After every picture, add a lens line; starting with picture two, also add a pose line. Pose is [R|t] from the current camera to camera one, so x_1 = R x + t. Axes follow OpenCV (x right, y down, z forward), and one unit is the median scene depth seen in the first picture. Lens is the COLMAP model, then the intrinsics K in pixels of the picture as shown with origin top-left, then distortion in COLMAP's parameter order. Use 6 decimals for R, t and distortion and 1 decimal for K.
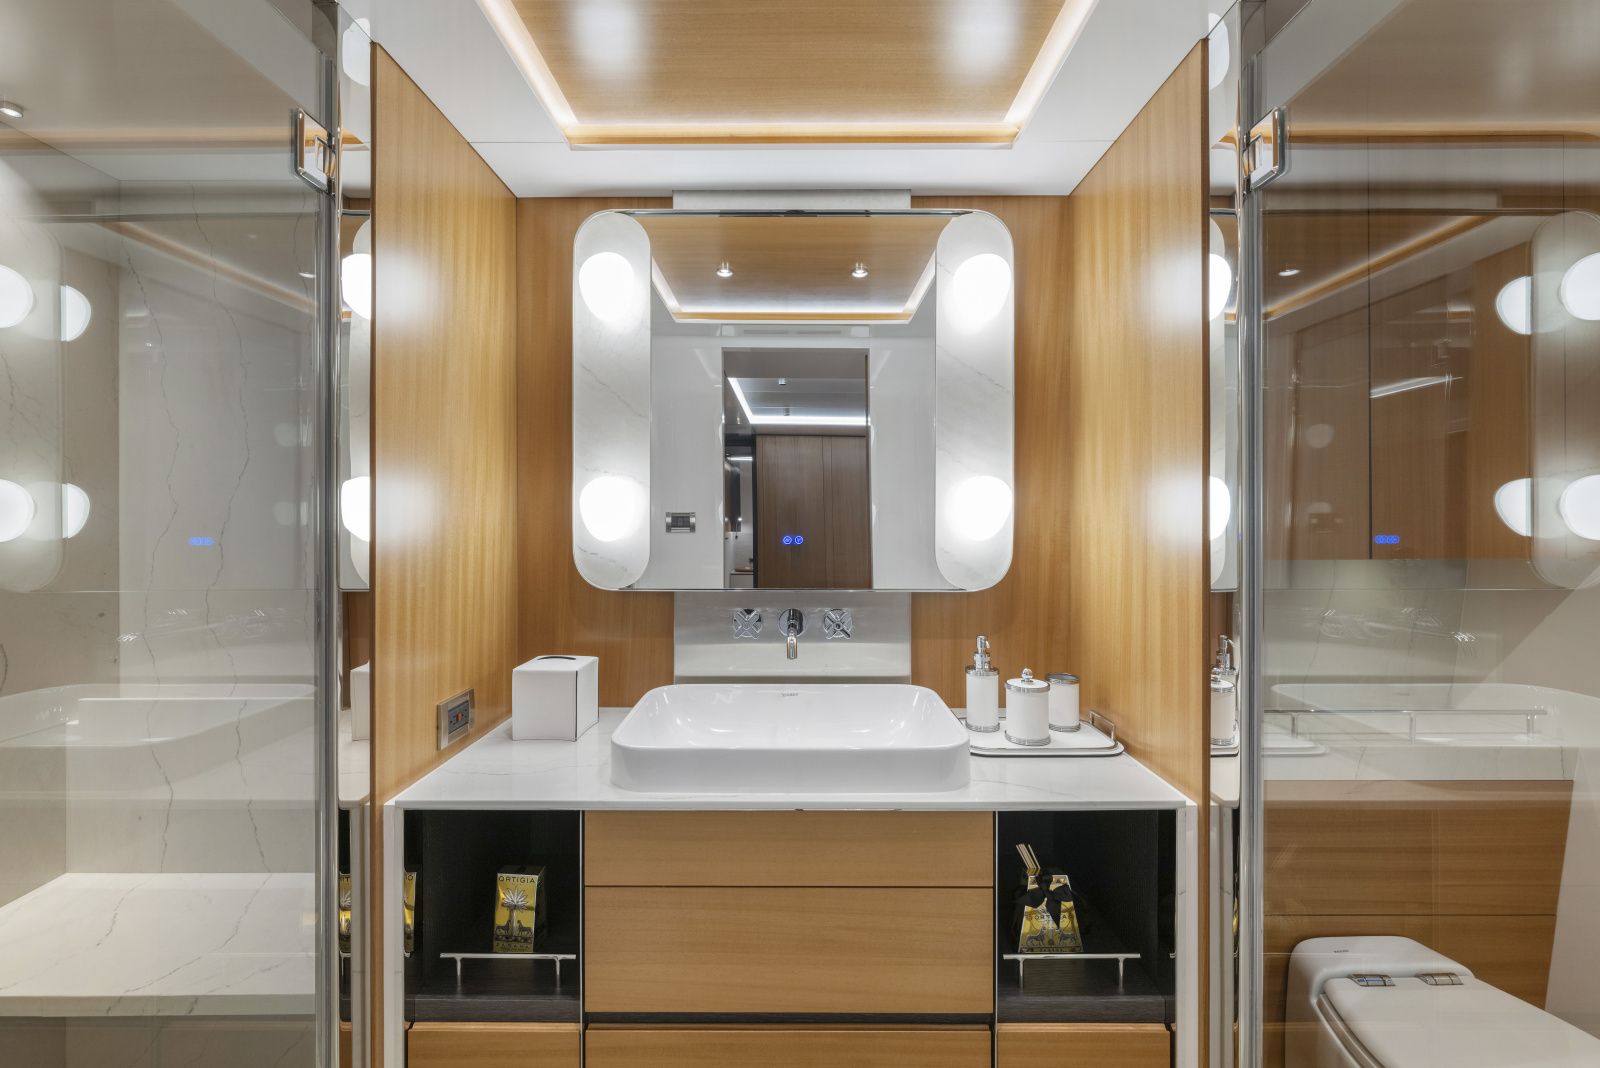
lens RADIAL K [[666.8, 0, 802.2], [0, 666.8, 570.0], [0, 0, 1]] dist [-0.000685, -0.000036]
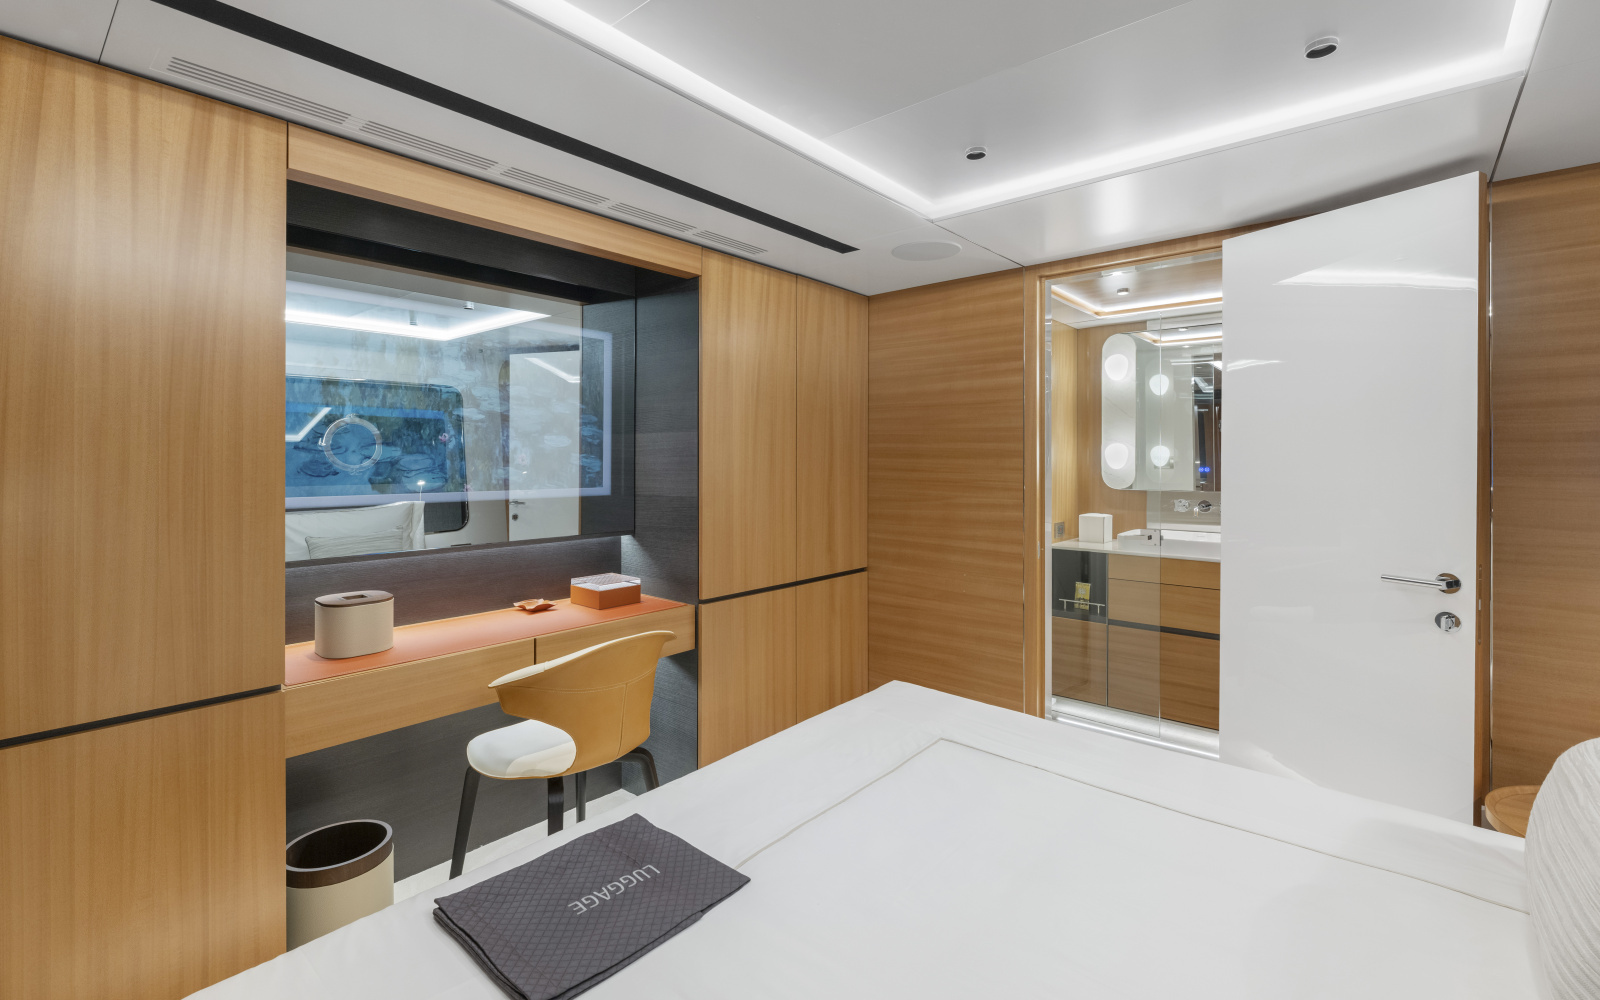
lens RADIAL K [[717.6, 0, 797.9], [0, 717.6, 460.2], [0, 0, 1]] dist [-0.001964, -0.000812]
pose [[0.765185, -0.000629, -0.643810, 0.571531], [-0.001941, 0.999993, -0.003283, -0.071544], [0.643807, 0.003762, 0.765179, -1.972542]]
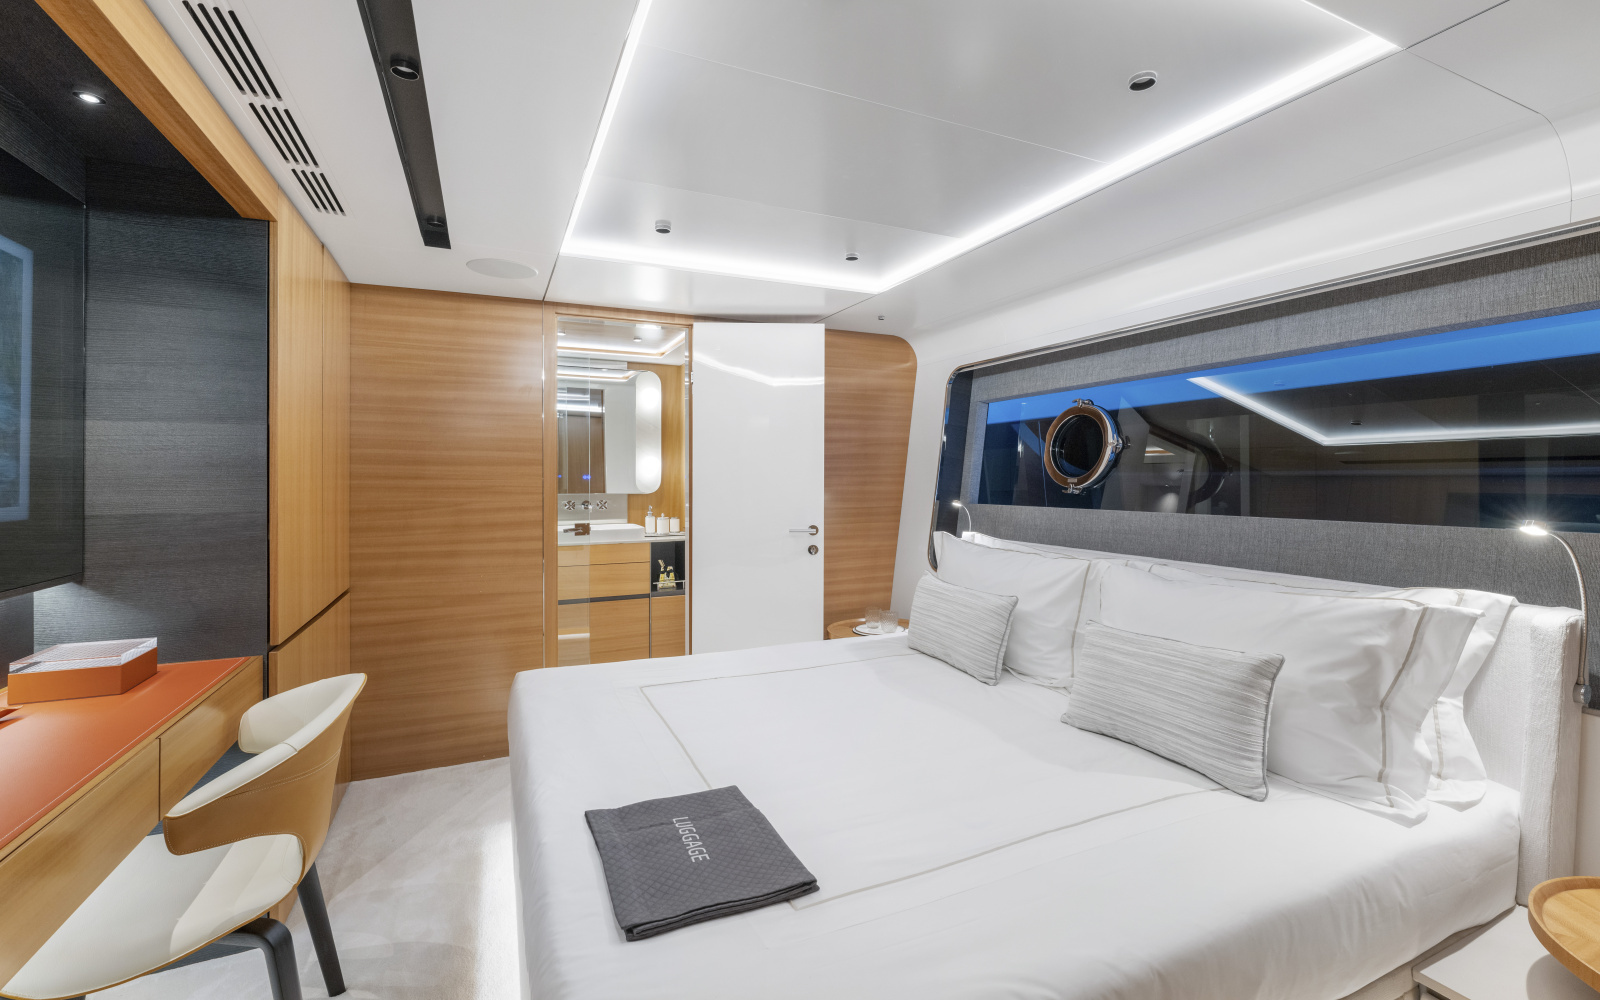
lens RADIAL K [[660.6, 0, 798.1], [0, 660.6, 478.1], [0, 0, 1]] dist [0.000047, -0.000011]
pose [[0.906187, -0.006329, 0.422829, -0.465046], [0.006153, 0.999979, 0.001781, -0.041616], [-0.422832, 0.000987, 0.906208, -2.344676]]
